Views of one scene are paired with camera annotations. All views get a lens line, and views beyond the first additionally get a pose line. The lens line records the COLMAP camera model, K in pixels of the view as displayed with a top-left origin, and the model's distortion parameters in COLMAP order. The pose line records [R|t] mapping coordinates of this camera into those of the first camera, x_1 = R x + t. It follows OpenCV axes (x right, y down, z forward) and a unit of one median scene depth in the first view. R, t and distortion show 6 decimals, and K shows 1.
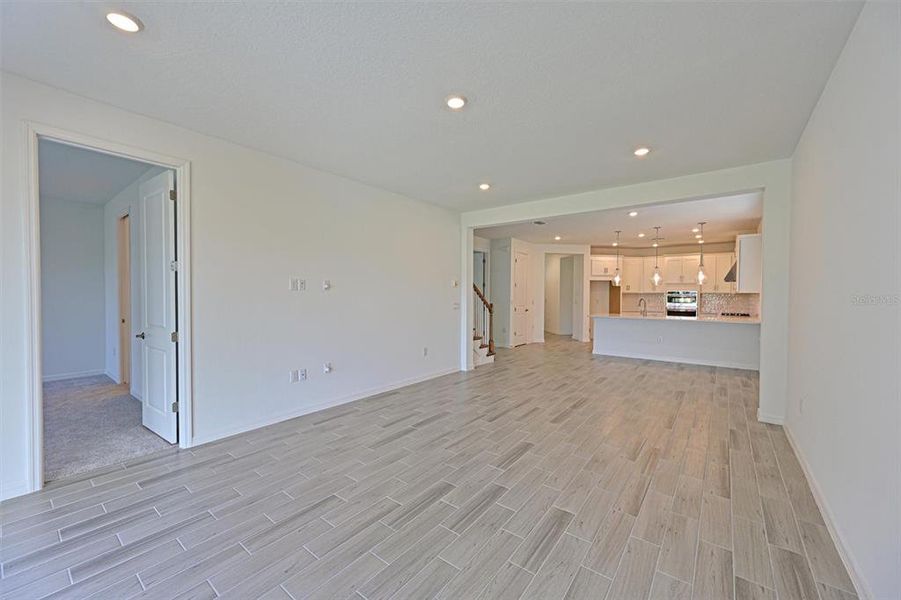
lens RADIAL K [[360.1, 0, 449.5], [0, 360.1, 298.8], [0, 0, 1]] dist [0.008743, 0.000214]
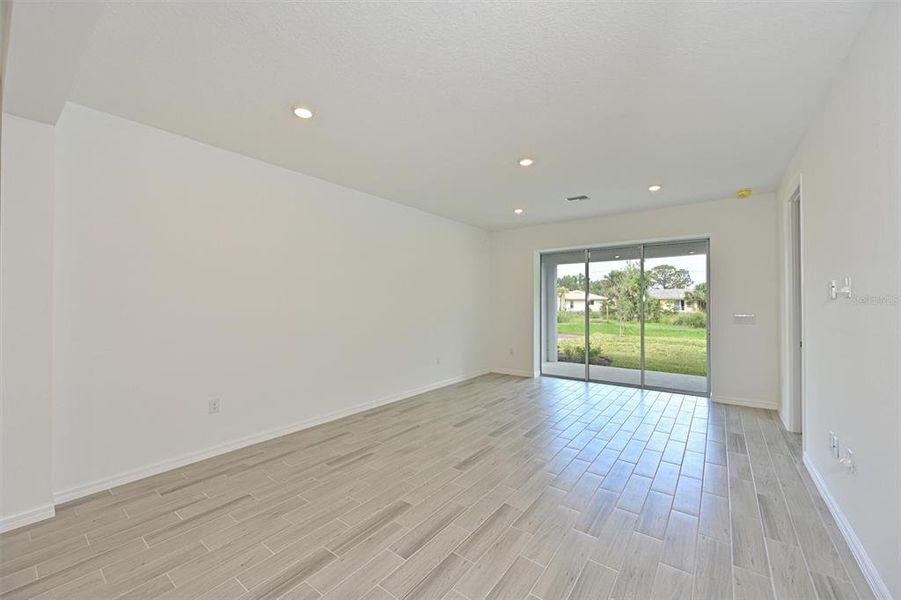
lens RADIAL K [[360.1, 0, 448.2], [0, 360.1, 301.6], [0, 0, 1]] dist [0.008743, 0.000214]
pose [[-0.999971, -0.003263, -0.006885, 0.260866], [-0.003349, 0.999917, 0.012428, -0.028968], [0.006844, 0.012450, -0.999899, 1.942026]]
